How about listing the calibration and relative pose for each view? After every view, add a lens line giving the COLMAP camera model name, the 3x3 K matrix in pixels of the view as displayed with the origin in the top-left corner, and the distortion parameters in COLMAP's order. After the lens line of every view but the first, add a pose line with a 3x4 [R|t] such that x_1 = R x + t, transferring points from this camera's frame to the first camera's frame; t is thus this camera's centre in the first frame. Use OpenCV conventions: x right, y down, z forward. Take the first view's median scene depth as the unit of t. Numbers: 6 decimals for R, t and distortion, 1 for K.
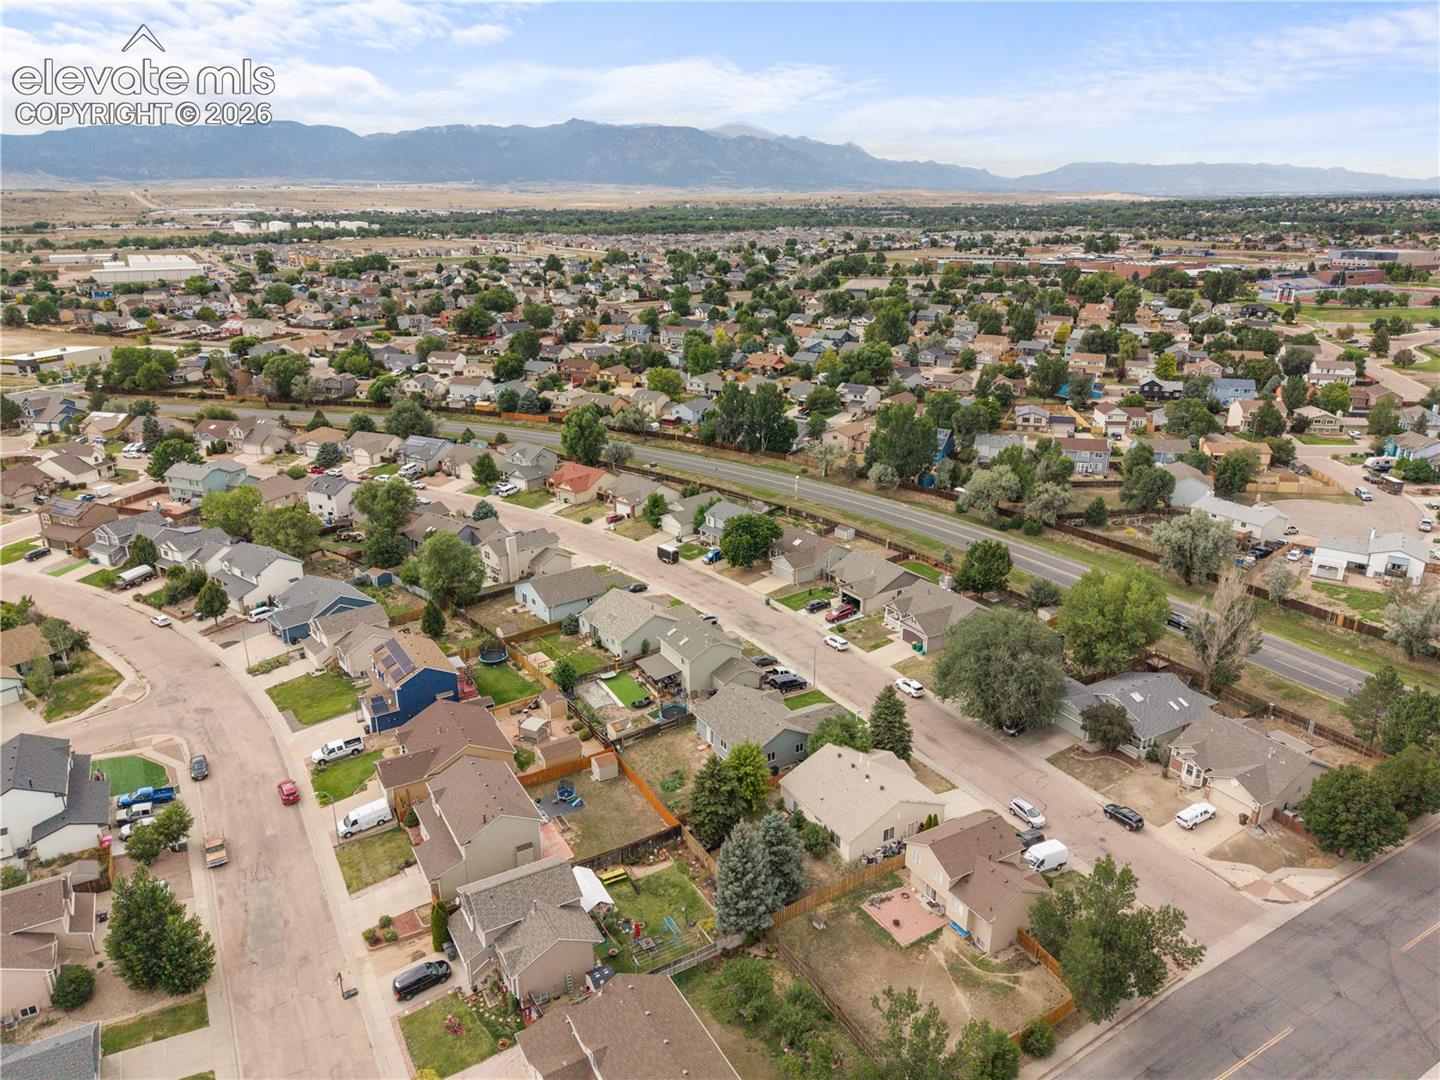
lens RADIAL K [[985.9, 0, 720.0], [0, 985.9, 540.0], [0, 0, 1]] dist [0.065142, -0.097787]
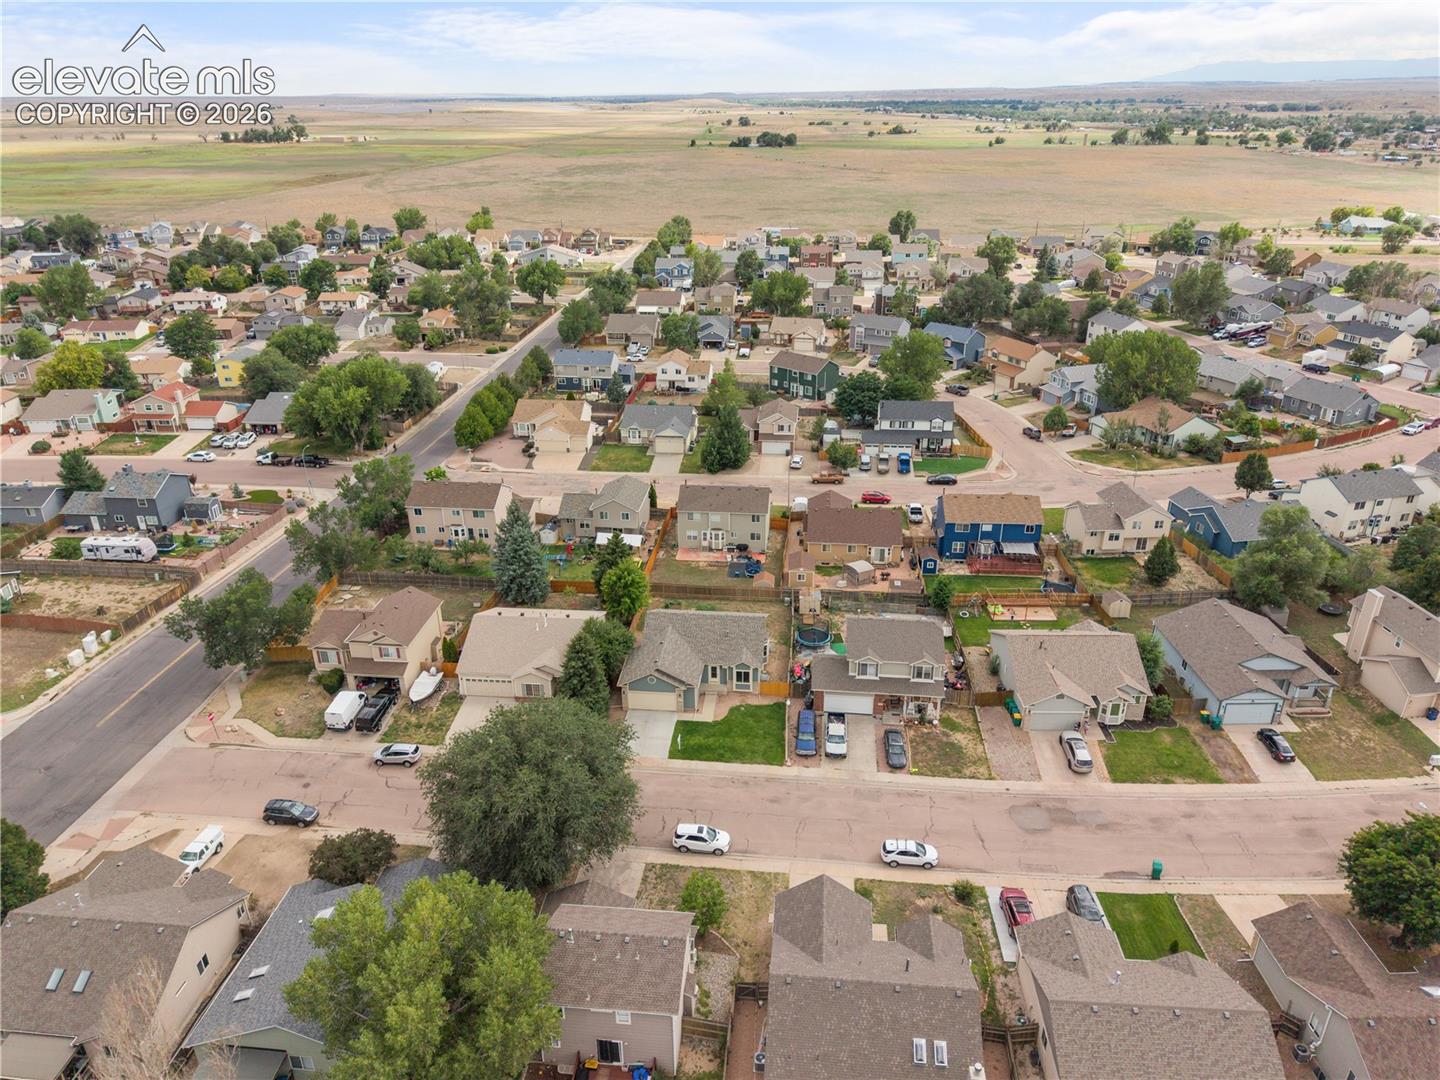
lens RADIAL K [[988.0, 0, 720.0], [0, 988.0, 540.0], [0, 0, 1]] dist [0.122810, -0.168270]
pose [[-0.584564, 0.345470, -0.734122, 0.672317], [-0.251917, 0.782815, 0.568980, -0.398078], [0.771247, 0.517544, -0.370576, 1.379246]]
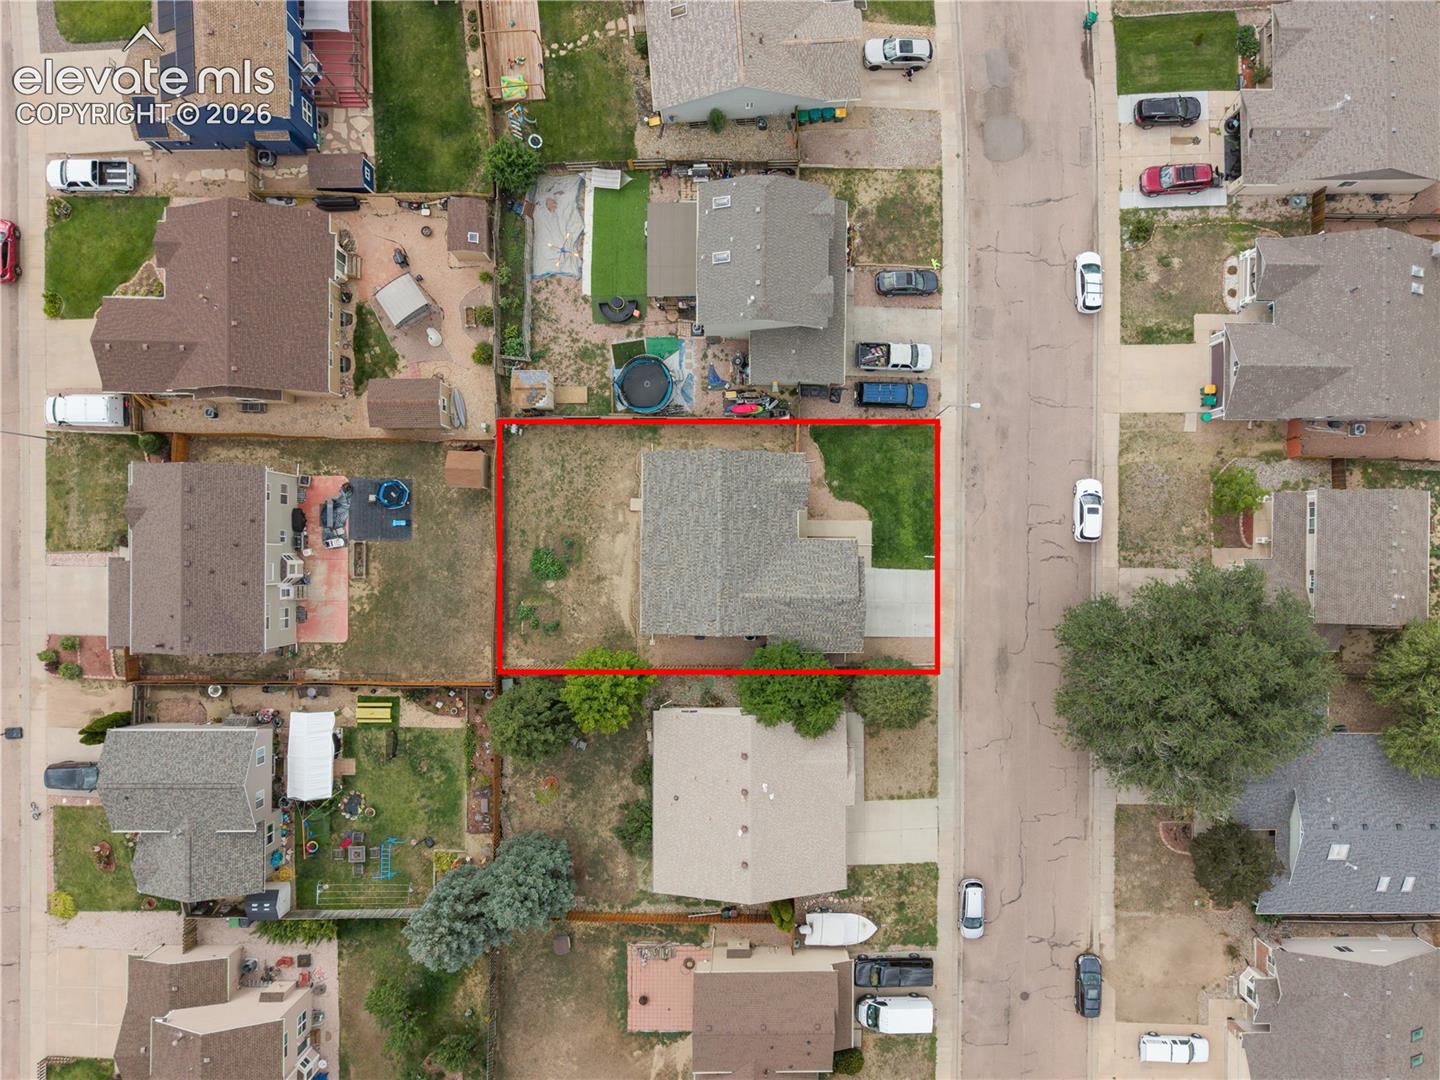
lens RADIAL K [[985.9, 0, 720.0], [0, 985.9, 540.0], [0, 0, 1]] dist [0.065142, -0.097787]
pose [[0.859807, 0.509319, 0.036411, 0.015103], [-0.197152, 0.265351, 0.943780, -0.370942], [0.471023, -0.818647, 0.328564, 0.881152]]
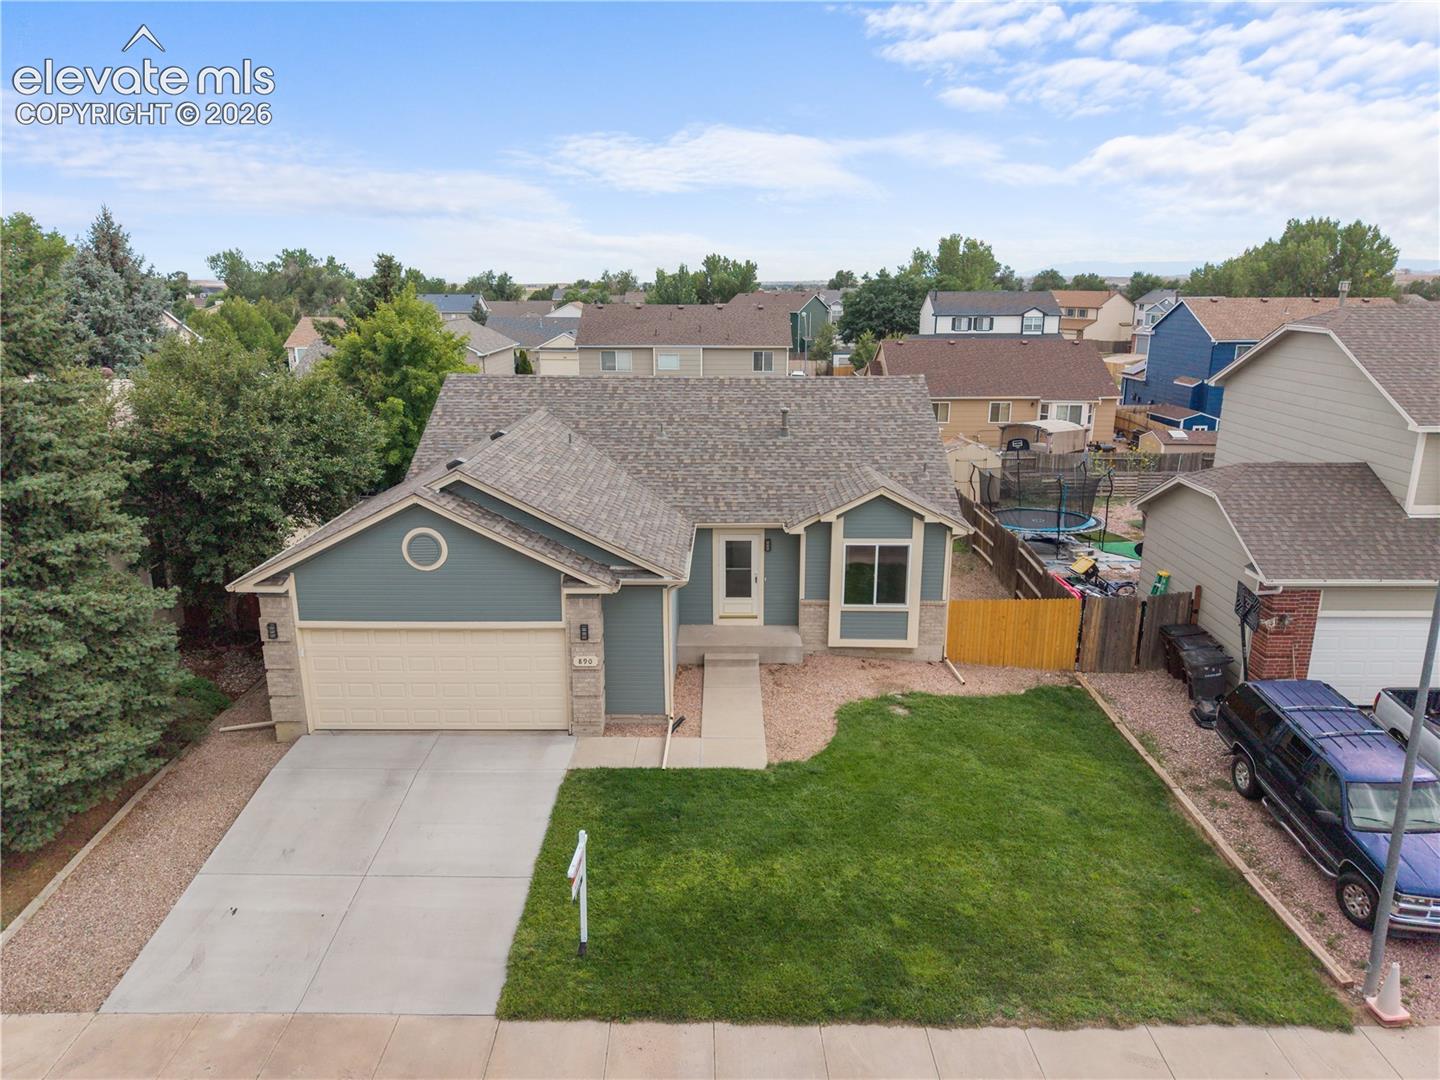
lens RADIAL K [[992.3, 0, 727.5], [0, 992.3, 543.8], [0, 0, 1]] dist [0.001919, -0.000013]
pose [[-0.498488, 0.228190, -0.836325, 0.234614], [-0.279888, 0.870704, 0.404397, 0.111897], [0.820471, 0.435664, -0.370168, 1.178685]]
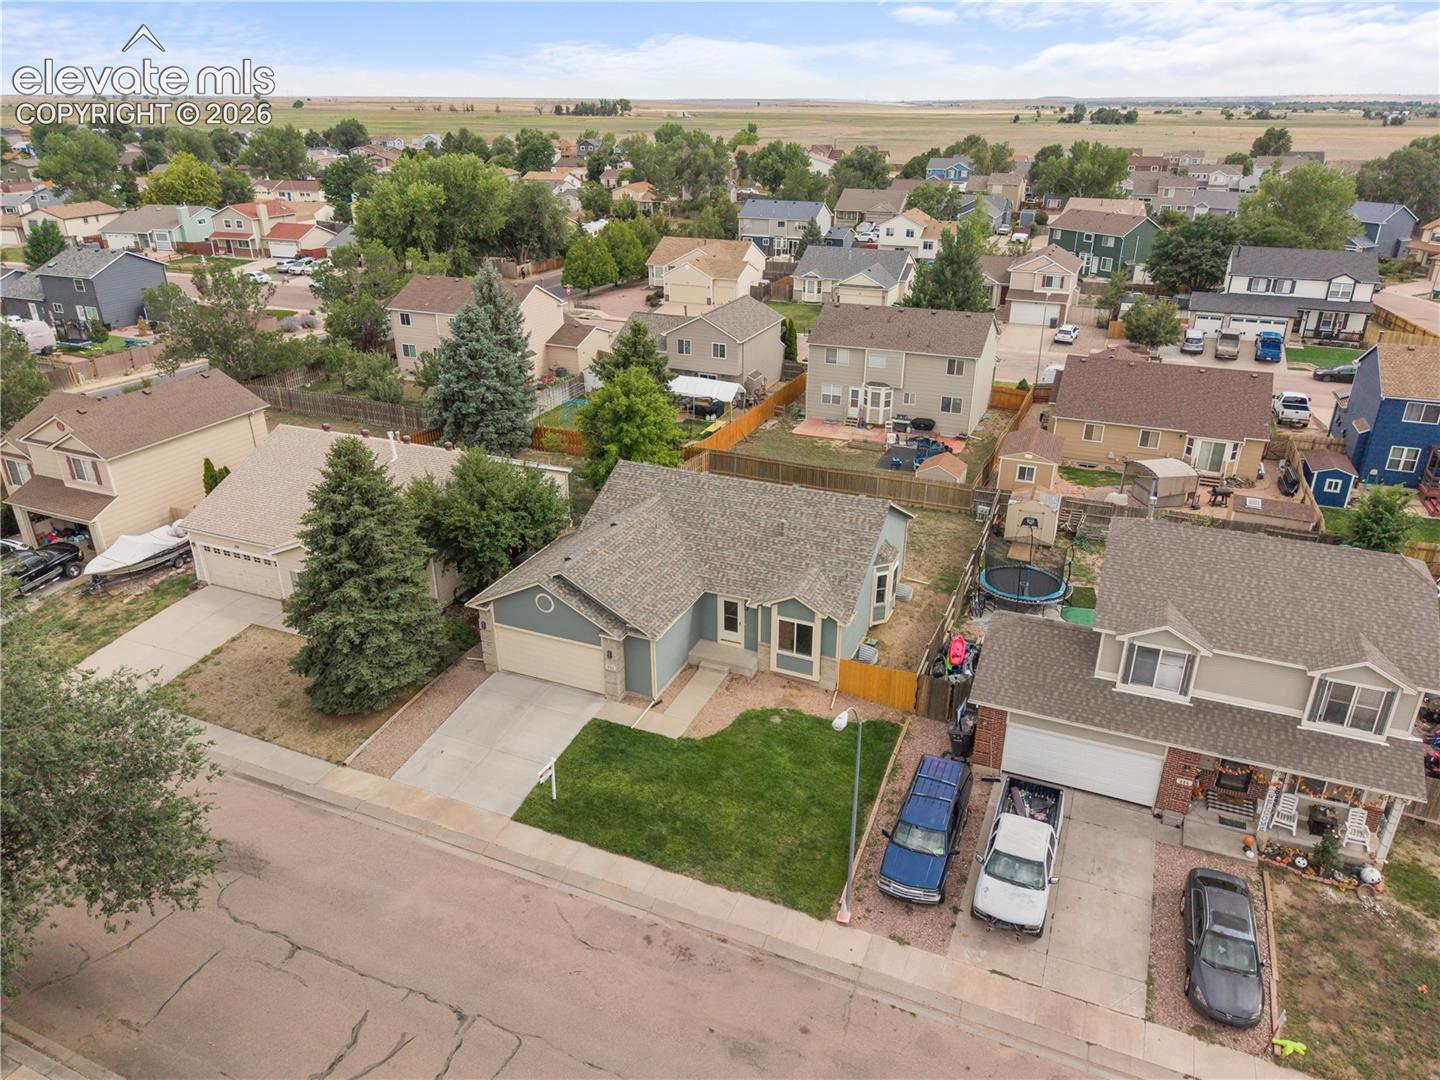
lens RADIAL K [[985.9, 0, 720.0], [0, 985.9, 540.0], [0, 0, 1]] dist [0.065142, -0.097787]
pose [[-0.799469, 0.251751, -0.545409, 0.254964], [-0.189948, 0.755413, 0.627113, -0.039877], [0.569885, 0.604957, -0.556110, 1.282834]]
